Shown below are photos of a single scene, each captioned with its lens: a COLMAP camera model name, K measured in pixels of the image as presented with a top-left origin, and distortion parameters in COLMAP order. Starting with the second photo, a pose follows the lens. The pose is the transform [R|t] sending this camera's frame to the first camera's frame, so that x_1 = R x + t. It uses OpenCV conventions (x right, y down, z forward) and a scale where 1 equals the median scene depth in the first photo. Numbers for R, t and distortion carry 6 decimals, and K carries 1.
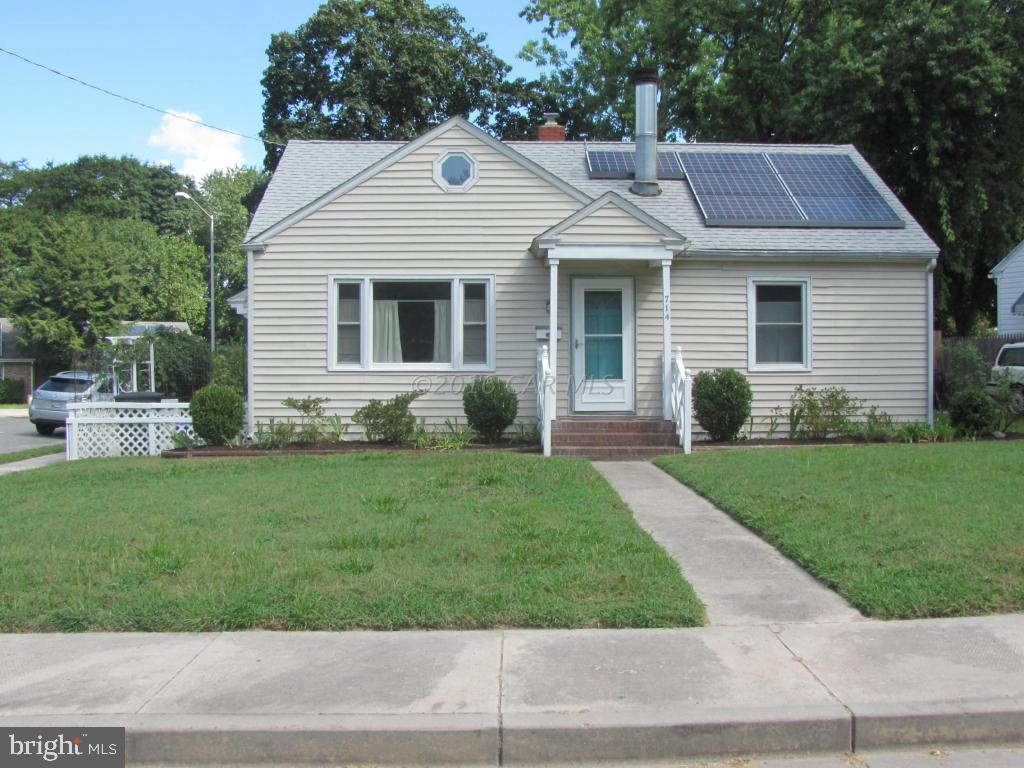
lens RADIAL K [[1081.3, 0, 514.3], [0, 1081.3, 388.1], [0, 0, 1]] dist [-0.134011, 0.000000]
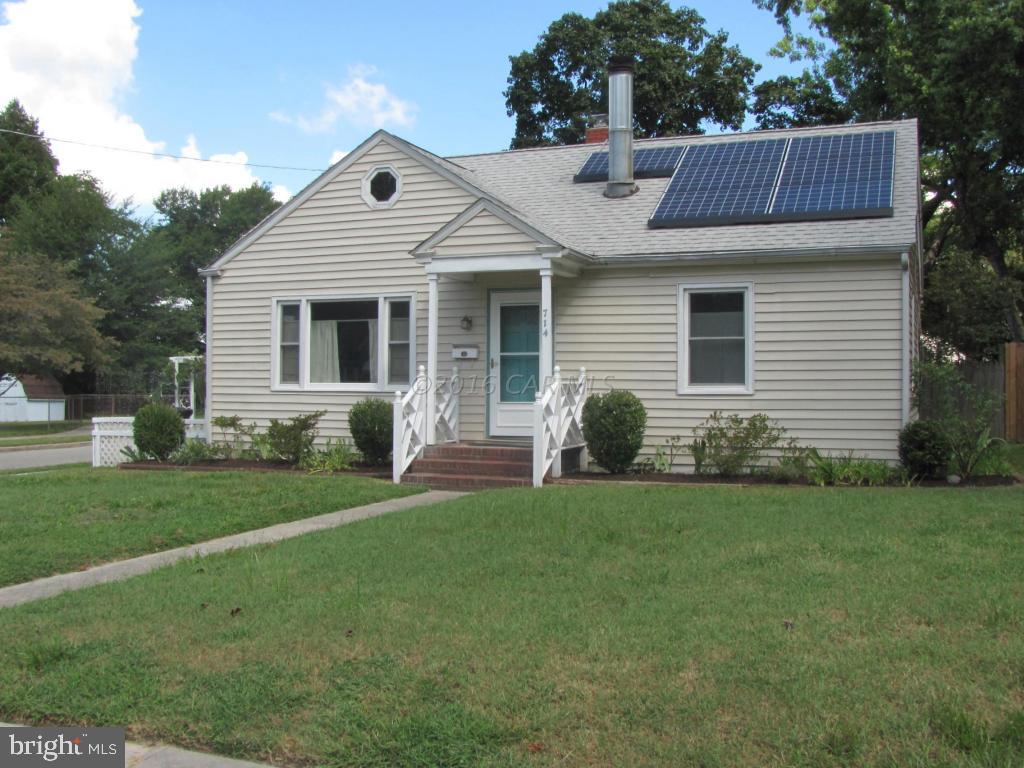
lens RADIAL K [[1081.3, 0, 510.0], [0, 1081.3, 382.9], [0, 0, 1]] dist [-0.134011, 0.000000]
pose [[0.913996, 0.003306, -0.405709, 0.446959], [-0.010615, 0.999819, -0.015765, -0.009472], [0.405584, 0.018716, 0.913866, 0.157236]]
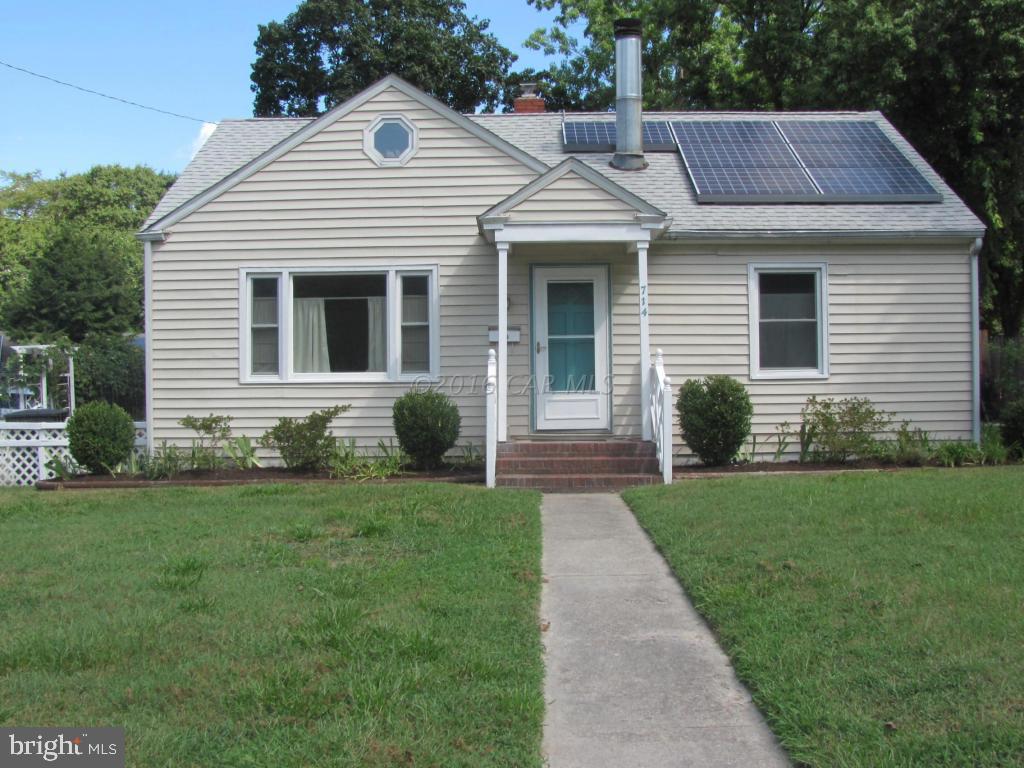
lens RADIAL K [[1081.3, 0, 512.4], [0, 1081.3, 387.4], [0, 0, 1]] dist [-0.134011, 0.000000]
pose [[0.999181, -0.008608, -0.039543, 0.069876], [0.008184, 0.999907, -0.010871, -0.001994], [0.039633, 0.010538, 0.999159, 0.179841]]
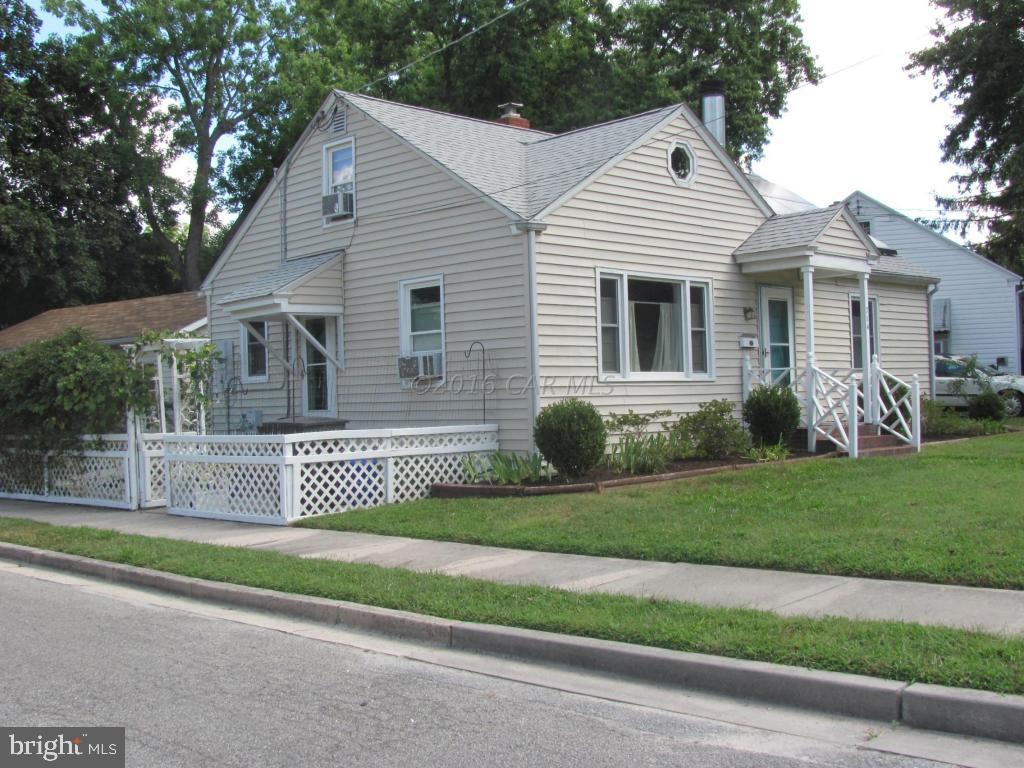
lens RADIAL K [[1177.9, 0, 523.7], [0, 1177.9, 381.2], [0, 0, 1]] dist [-0.113843, 0.000000]
pose [[0.725897, -0.006784, 0.687770, -0.840039], [0.033572, 0.999109, -0.025578, 0.005350], [-0.686984, 0.041656, 0.725477, 0.372831]]
